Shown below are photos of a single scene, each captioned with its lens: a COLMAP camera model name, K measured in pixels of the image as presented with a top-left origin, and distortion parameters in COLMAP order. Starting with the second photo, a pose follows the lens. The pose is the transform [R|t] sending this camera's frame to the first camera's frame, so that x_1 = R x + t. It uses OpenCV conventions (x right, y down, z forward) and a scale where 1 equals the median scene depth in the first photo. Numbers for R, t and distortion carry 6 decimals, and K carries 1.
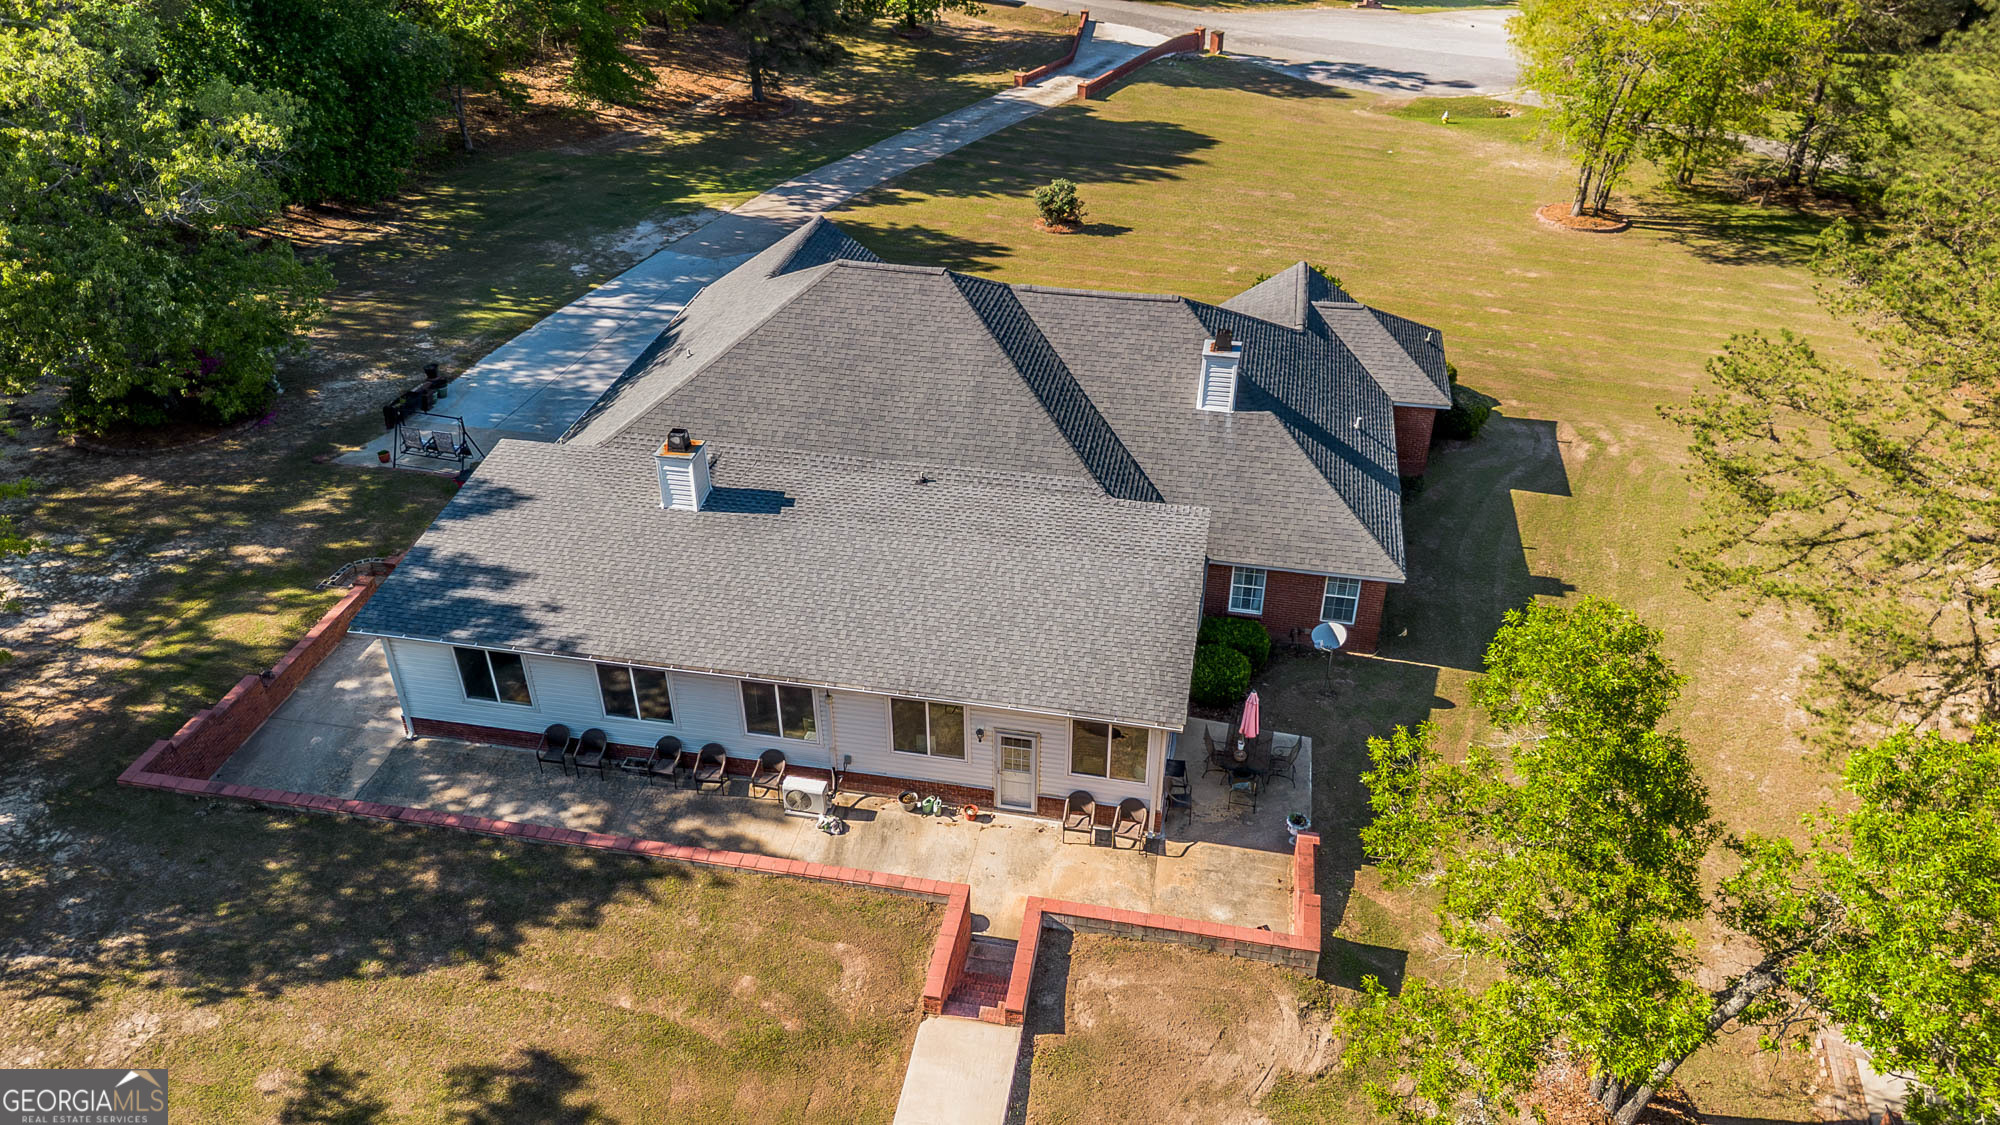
lens RADIAL K [[1412.0, 0, 1000.0], [0, 1412.0, 562.5], [0, 0, 1]] dist [0.080394, -0.084963]
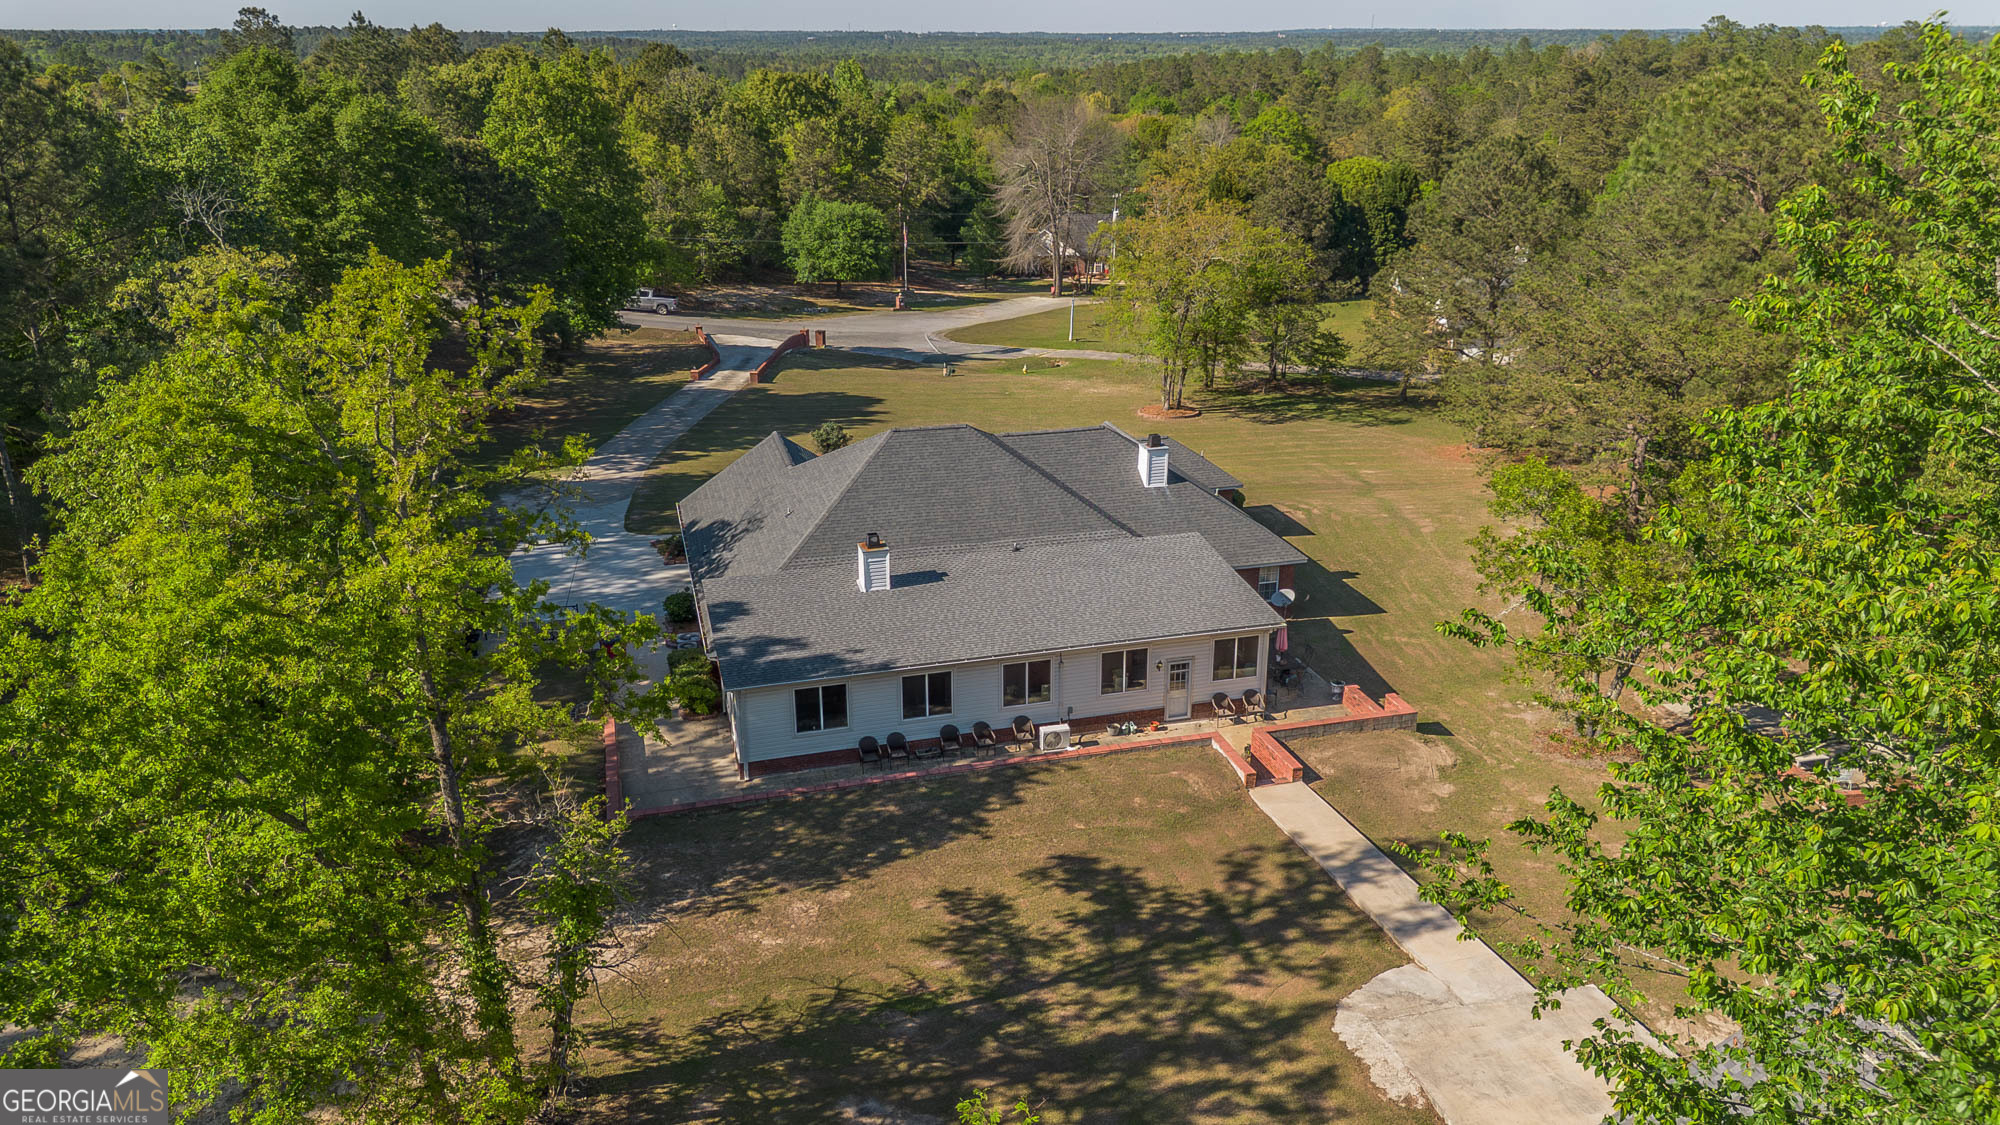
lens RADIAL K [[1412.0, 0, 1000.0], [0, 1412.0, 562.5], [0, 0, 1]] dist [0.080394, -0.084963]
pose [[0.897927, -0.157141, 0.411138, -0.676410], [0.247059, 0.953007, -0.175328, 0.207743], [-0.364266, 0.259007, 0.894553, -0.297600]]
